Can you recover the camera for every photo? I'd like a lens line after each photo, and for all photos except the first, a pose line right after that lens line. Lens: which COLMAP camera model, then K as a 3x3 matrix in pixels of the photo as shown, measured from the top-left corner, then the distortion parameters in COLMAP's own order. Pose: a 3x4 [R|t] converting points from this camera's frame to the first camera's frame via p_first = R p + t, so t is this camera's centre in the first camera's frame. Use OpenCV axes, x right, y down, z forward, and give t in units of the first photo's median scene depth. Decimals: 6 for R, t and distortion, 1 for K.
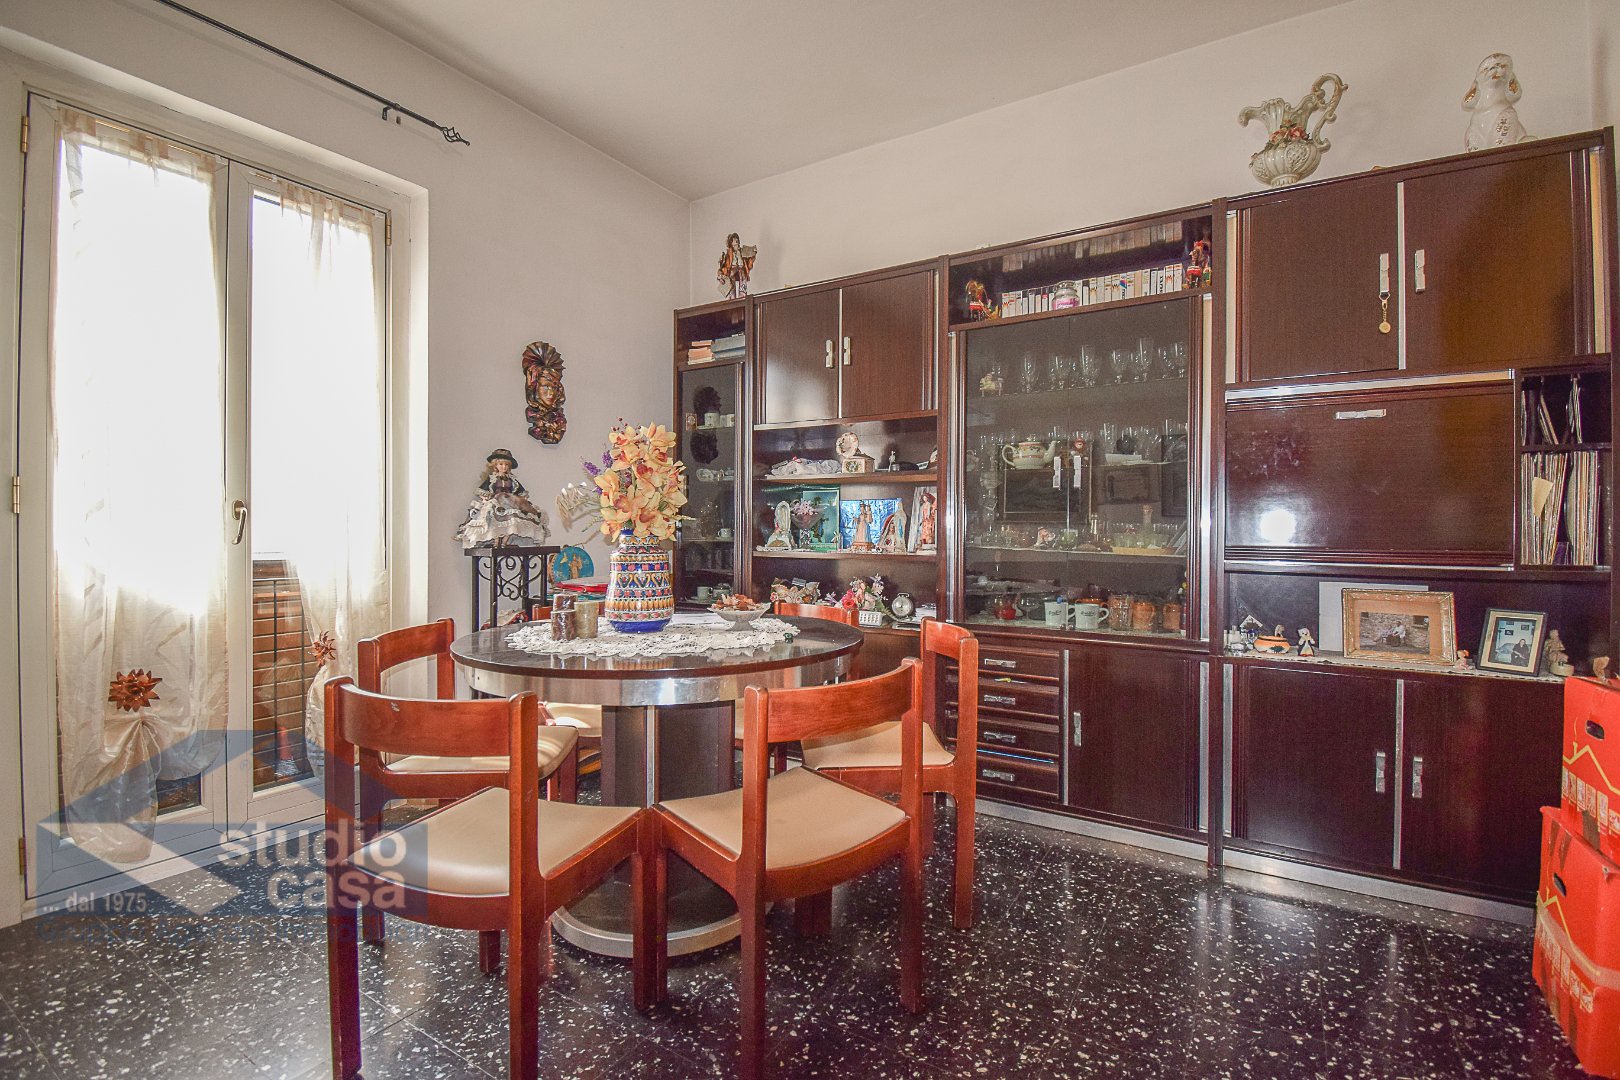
lens RADIAL K [[715.7, 0, 812.7], [0, 715.7, 528.3], [0, 0, 1]] dist [0.013945, -0.022618]
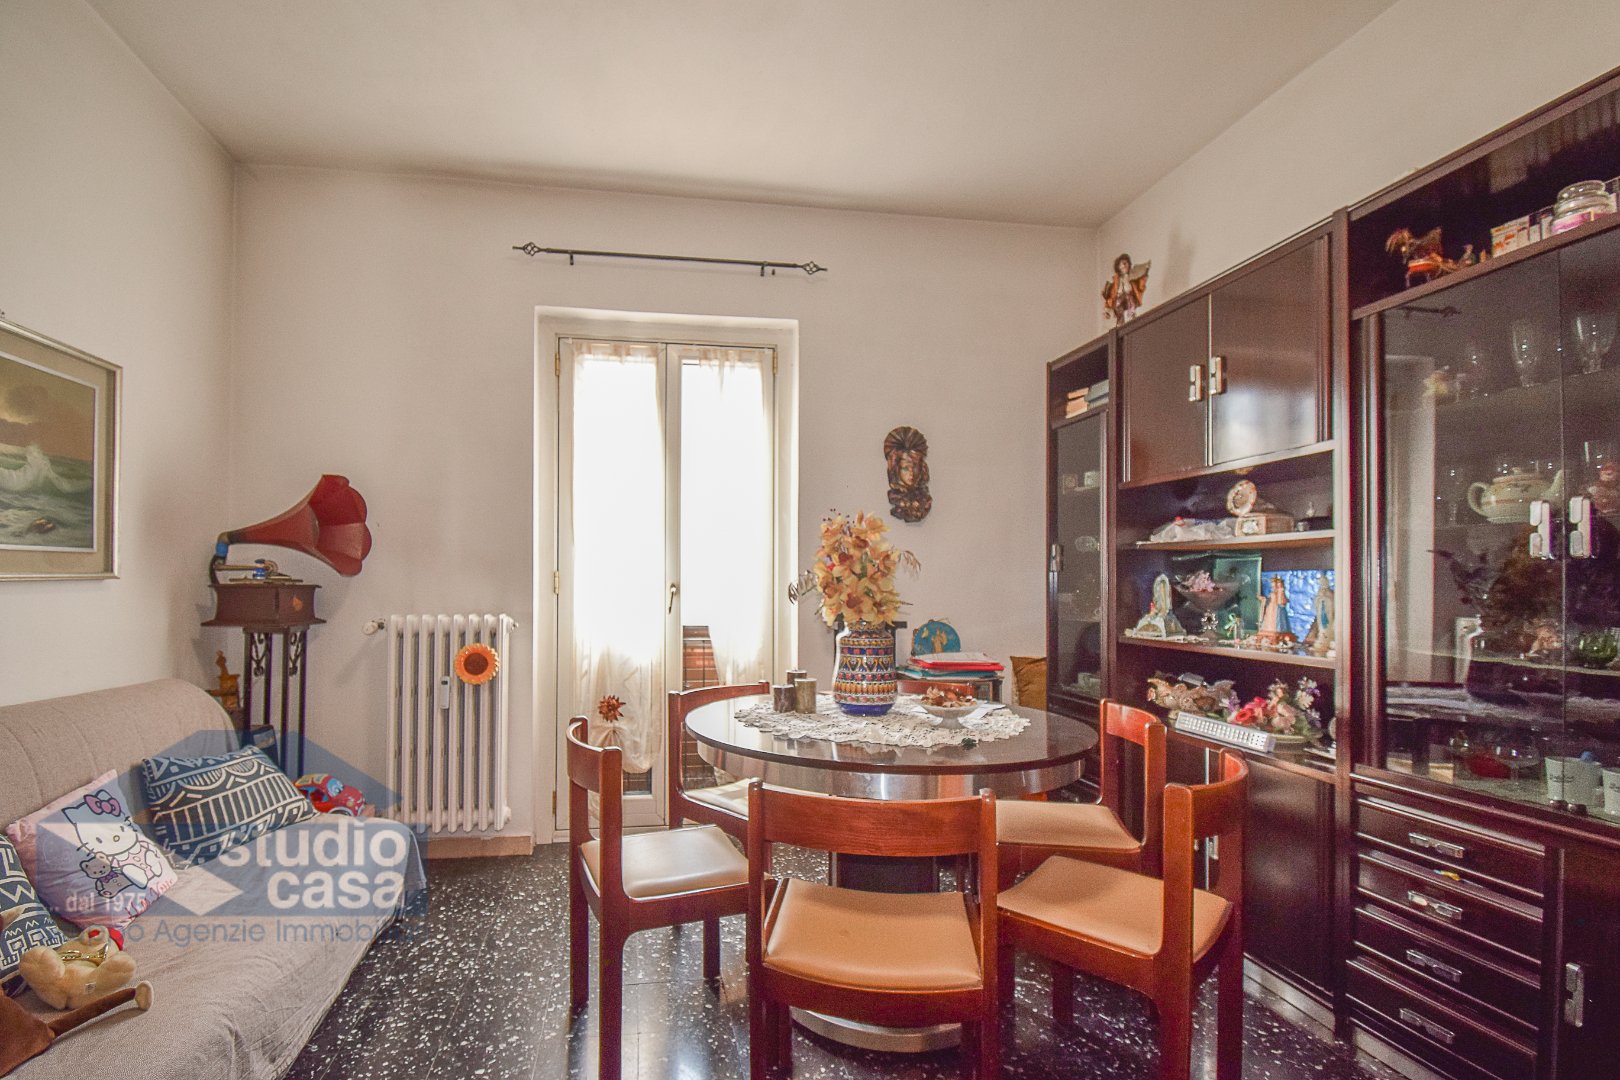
lens RADIAL K [[746.9, 0, 767.4], [0, 746.9, 571.4], [0, 0, 1]] dist [0.014960, -0.021371]
pose [[0.649109, -0.010749, -0.760620, 0.337080], [-0.003524, 0.999847, -0.017138, -0.027921], [0.760687, 0.013805, 0.648972, 0.140058]]
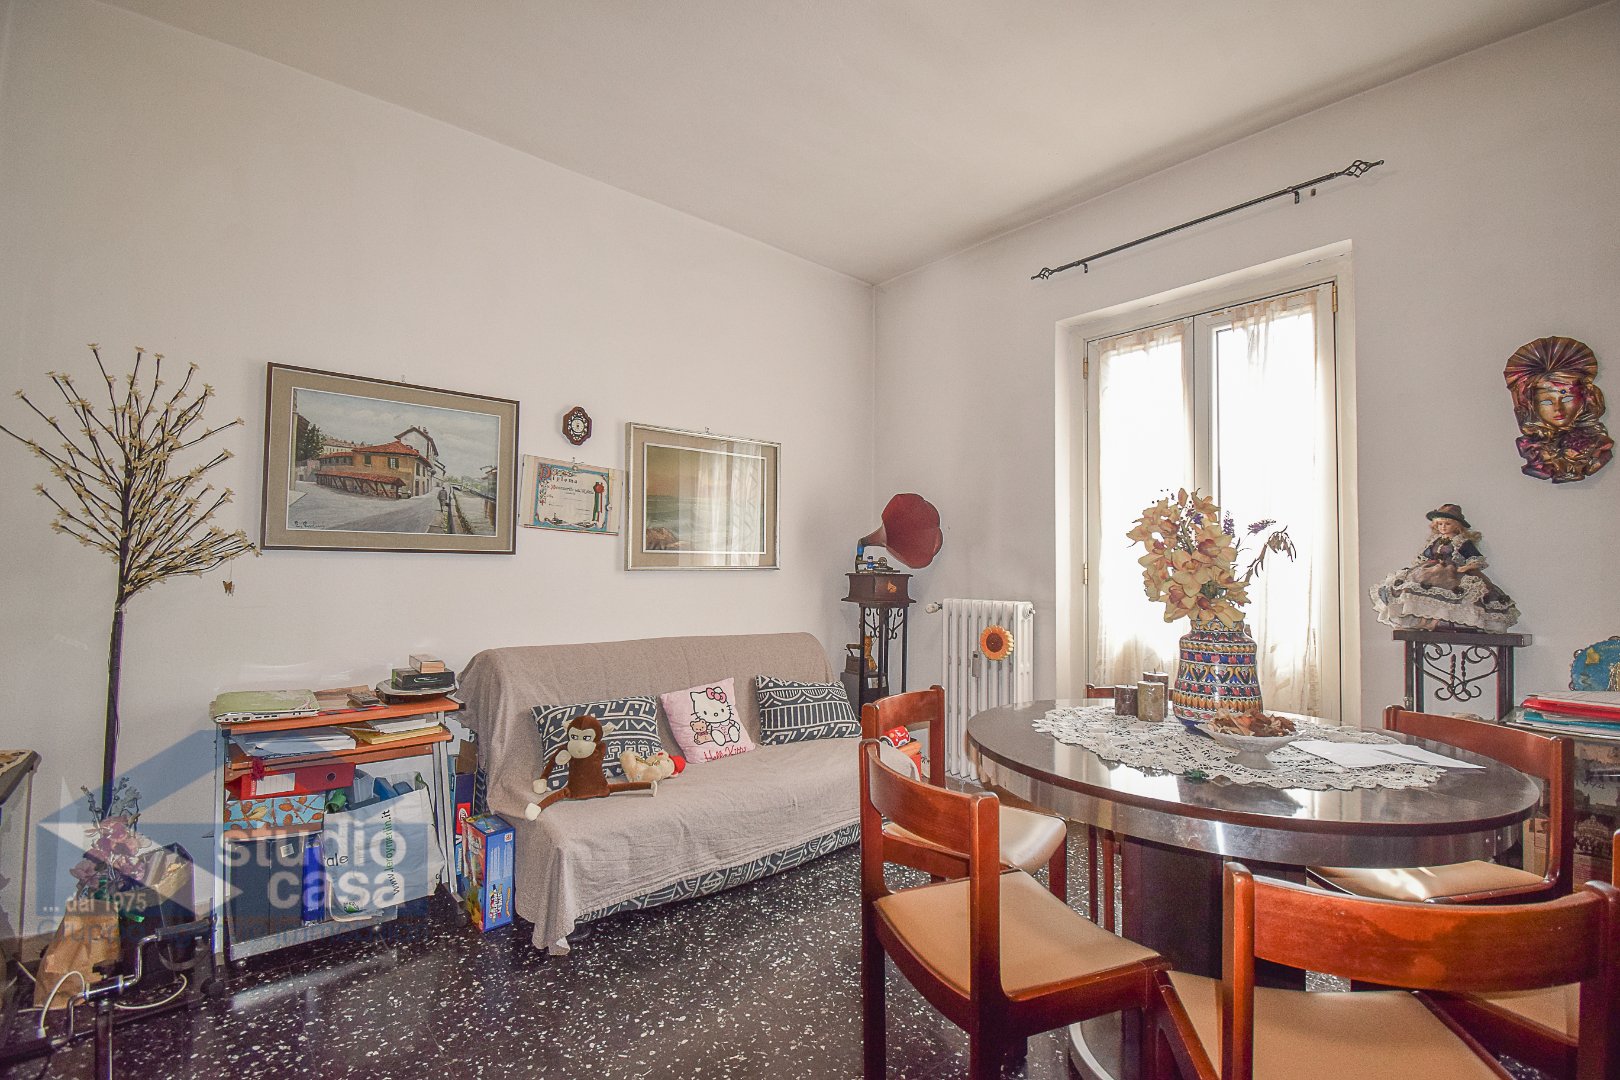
lens RADIAL K [[720.4, 0, 819.0], [0, 720.4, 545.0], [0, 0, 1]] dist [0.020157, -0.027901]
pose [[-0.285655, -0.038622, -0.957554, 0.488689], [-0.010642, 0.999254, -0.037129, -0.027938], [0.958273, -0.000416, -0.285853, 0.541039]]
